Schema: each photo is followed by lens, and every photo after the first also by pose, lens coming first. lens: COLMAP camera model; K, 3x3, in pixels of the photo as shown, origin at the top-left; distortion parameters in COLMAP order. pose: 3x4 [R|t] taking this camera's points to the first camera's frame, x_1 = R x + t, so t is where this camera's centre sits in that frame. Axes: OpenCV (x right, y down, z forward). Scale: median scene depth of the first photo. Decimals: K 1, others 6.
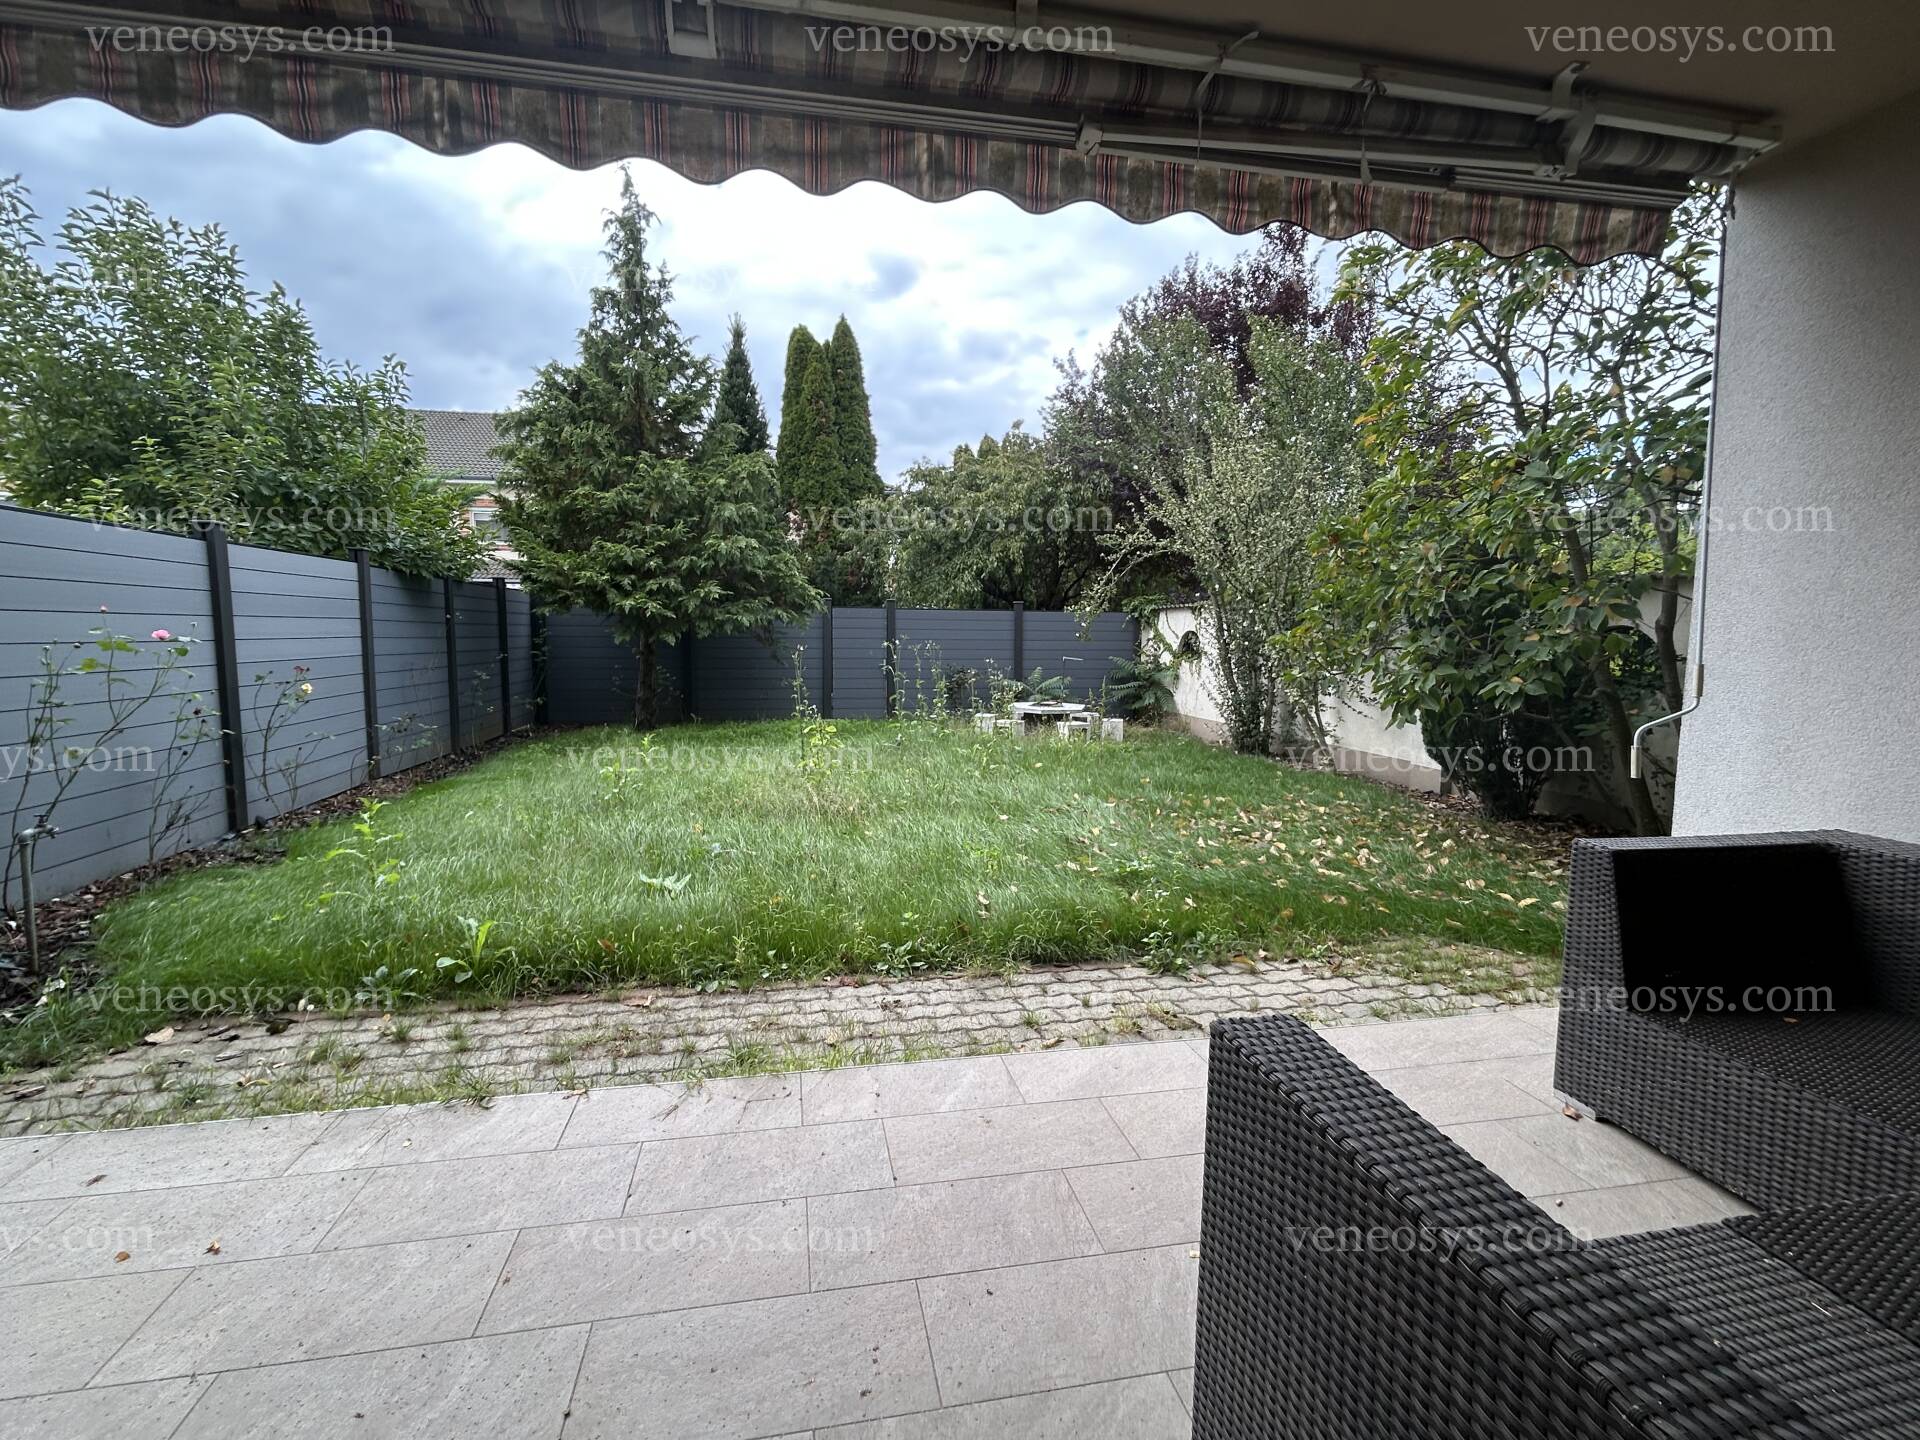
lens RADIAL K [[890.8, 0, 959.1], [0, 890.8, 723.3], [0, 0, 1]] dist [0.002543, 0.000653]
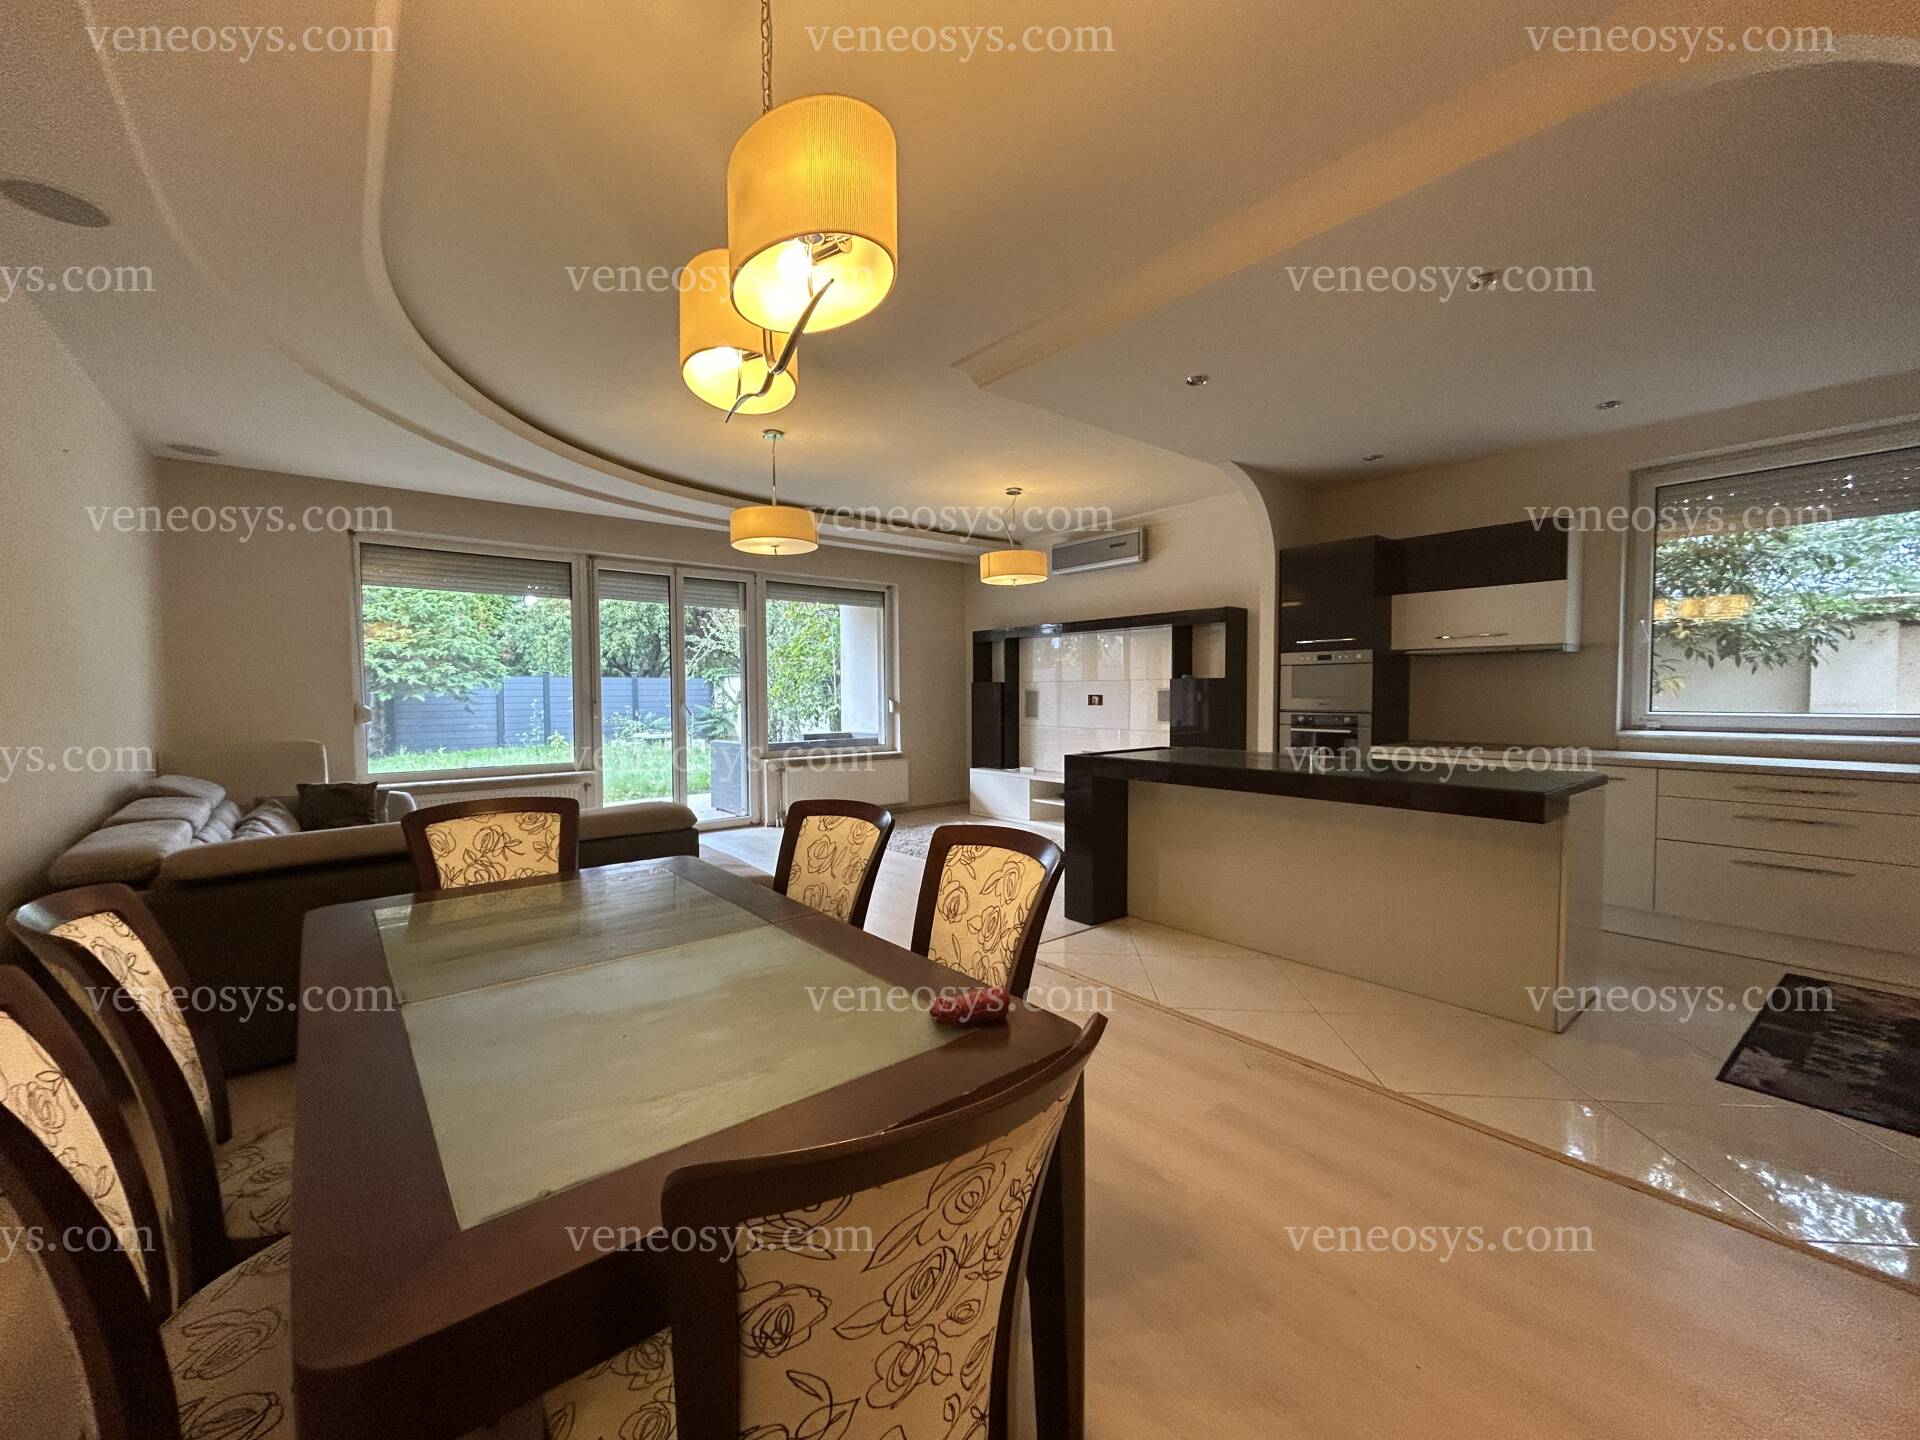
lens RADIAL K [[763.7, 0, 964.2], [0, 763.7, 719.2], [0, 0, 1]] dist [-0.009135, -0.000046]
pose [[0.873910, -0.028592, 0.485245, -0.308821], [0.058394, 0.997214, -0.046406, 0.174229], [-0.482567, 0.068890, 0.873146, -1.789738]]
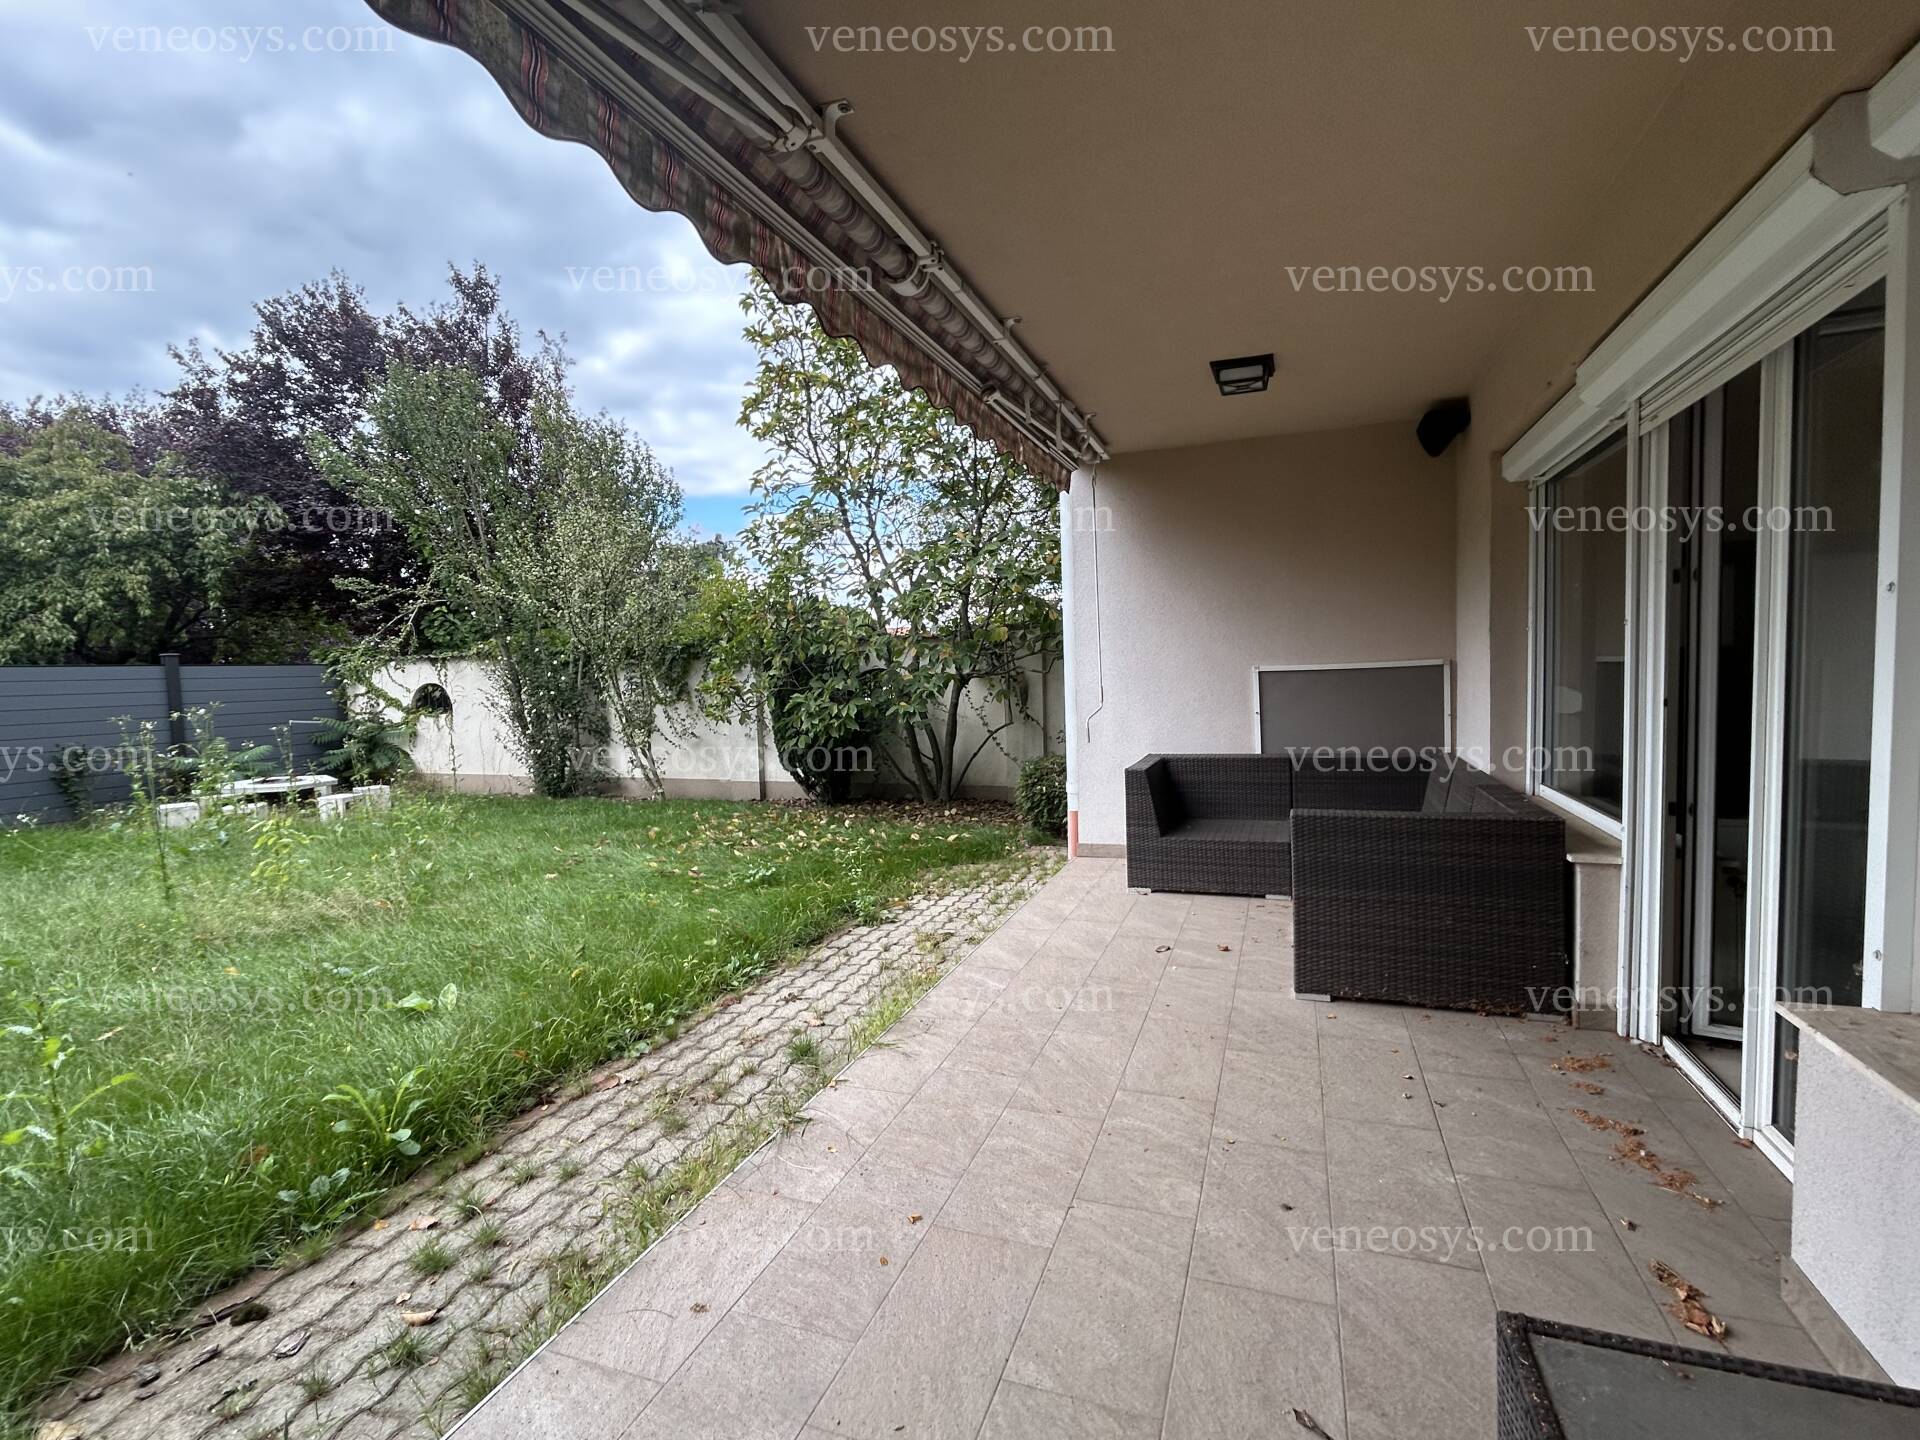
lens RADIAL K [[890.8, 0, 960.6], [0, 890.8, 719.4], [0, 0, 1]] dist [0.002543, 0.000653]
pose [[0.516743, -0.071587, 0.853142, -0.880073], [0.117896, 0.992955, 0.011910, -0.039784], [-0.847984, 0.094427, 0.521542, 0.132300]]
